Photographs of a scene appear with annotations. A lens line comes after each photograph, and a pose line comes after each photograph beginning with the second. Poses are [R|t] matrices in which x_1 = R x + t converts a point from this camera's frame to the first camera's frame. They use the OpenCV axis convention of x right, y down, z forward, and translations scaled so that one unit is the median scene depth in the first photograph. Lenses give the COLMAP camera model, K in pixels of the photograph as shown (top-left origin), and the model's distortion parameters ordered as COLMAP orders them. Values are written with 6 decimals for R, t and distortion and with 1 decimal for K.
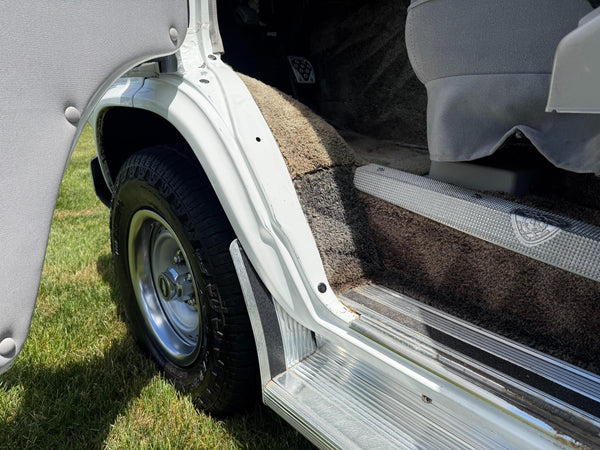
lens RADIAL K [[425.4, 0, 300.0], [0, 425.4, 225.0], [0, 0, 1]] dist [0.059223, -0.071693]
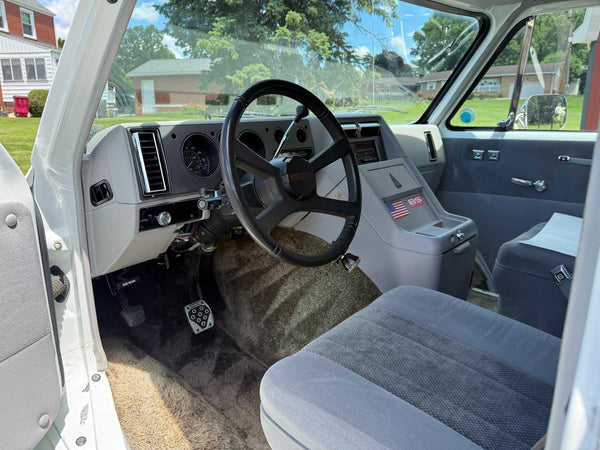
lens RADIAL K [[421.8, 0, 300.0], [0, 421.8, 221.3], [0, 0, 1]] dist [0.063984, -0.095764]
pose [[0.993634, -0.058930, 0.096009, 0.221319], [0.062688, 0.997362, -0.036606, -0.739139], [-0.093599, 0.042391, 0.994707, -0.092721]]
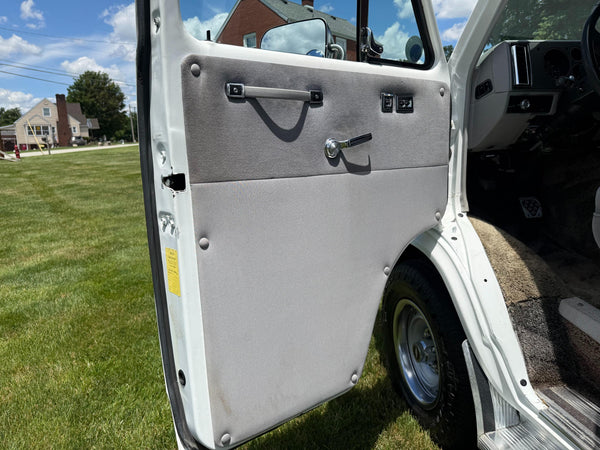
lens RADIAL K [[429.1, 0, 298.9], [0, 429.1, 222.6], [0, 0, 1]] dist [-0.000195, -0.007900]
pose [[0.849757, 0.047097, -0.525066, 0.128203], [-0.098726, 0.992597, -0.070743, -0.203565], [0.517847, 0.111951, 0.848116, -0.685901]]
